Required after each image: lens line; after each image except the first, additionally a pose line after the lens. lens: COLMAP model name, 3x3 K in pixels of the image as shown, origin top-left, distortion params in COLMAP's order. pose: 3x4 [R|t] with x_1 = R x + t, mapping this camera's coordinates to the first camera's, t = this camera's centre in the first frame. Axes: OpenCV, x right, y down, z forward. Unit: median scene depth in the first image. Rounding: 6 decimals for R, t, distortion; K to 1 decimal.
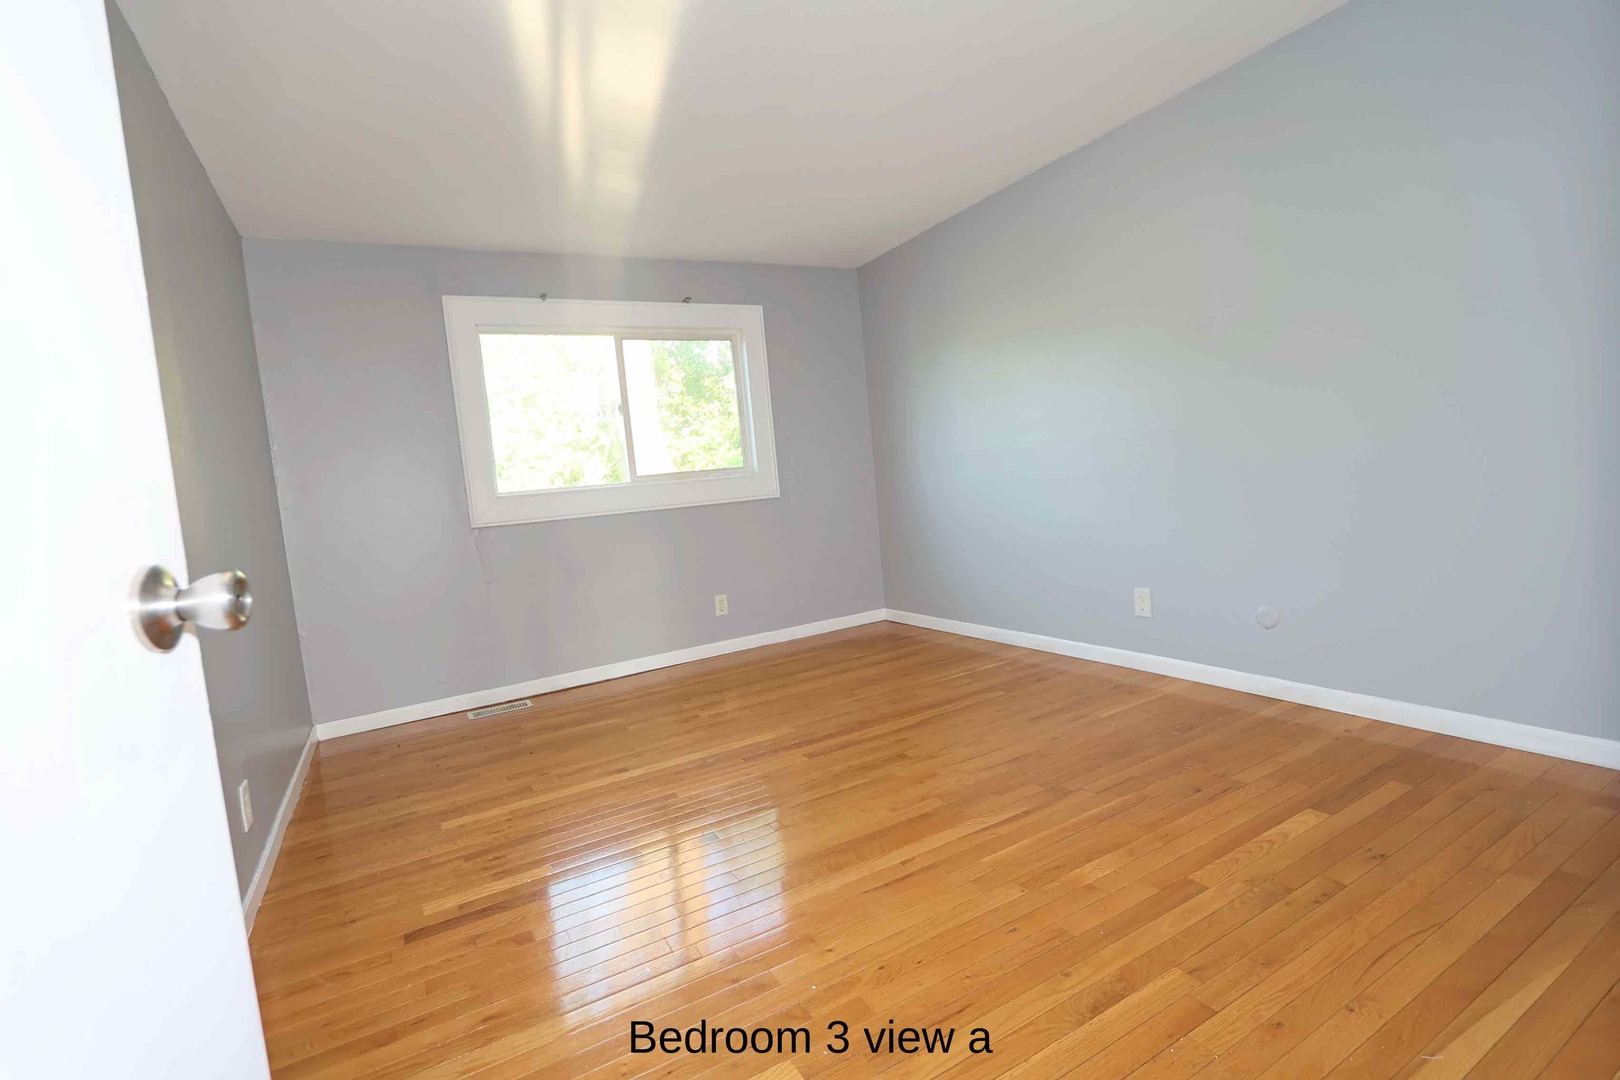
lens RADIAL K [[737.3, 0, 796.7], [0, 737.3, 534.1], [0, 0, 1]] dist [-0.011983, -0.000259]
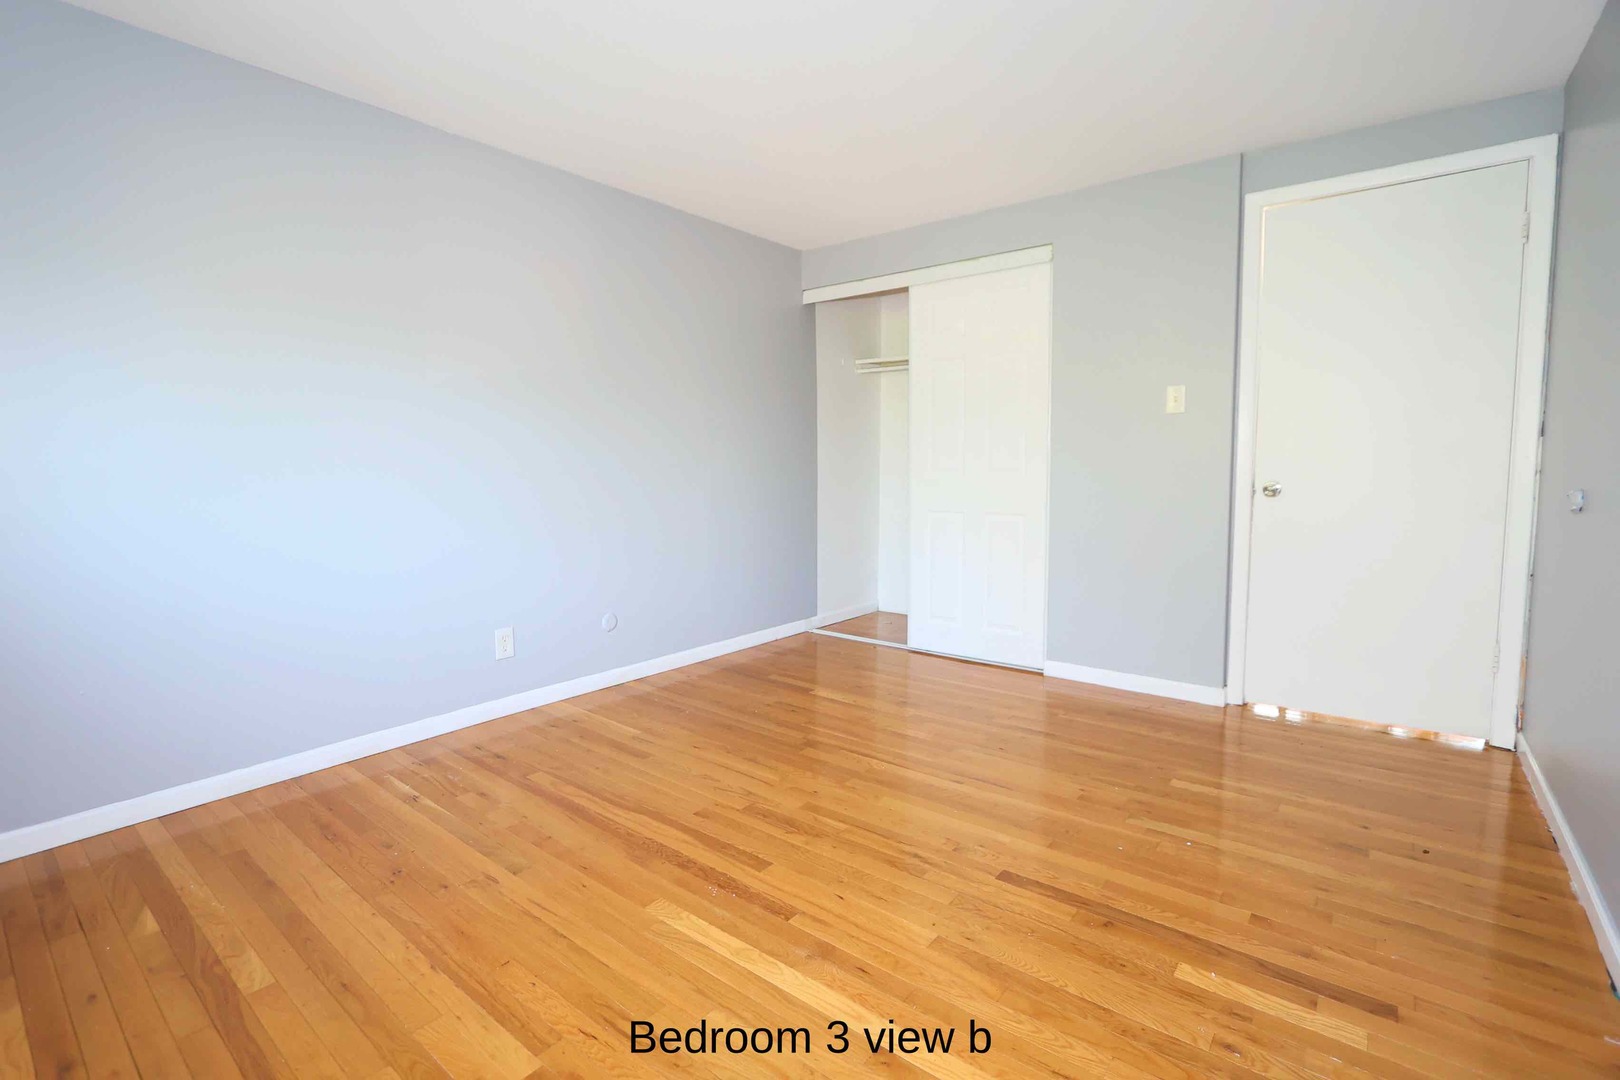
lens RADIAL K [[737.3, 0, 796.1], [0, 737.3, 529.2], [0, 0, 1]] dist [-0.011983, -0.000259]
pose [[-0.372382, 0.015063, 0.927957, -0.582141], [0.111392, 0.993366, 0.028576, -0.040539], [-0.921370, 0.114008, -0.371589, 1.032884]]
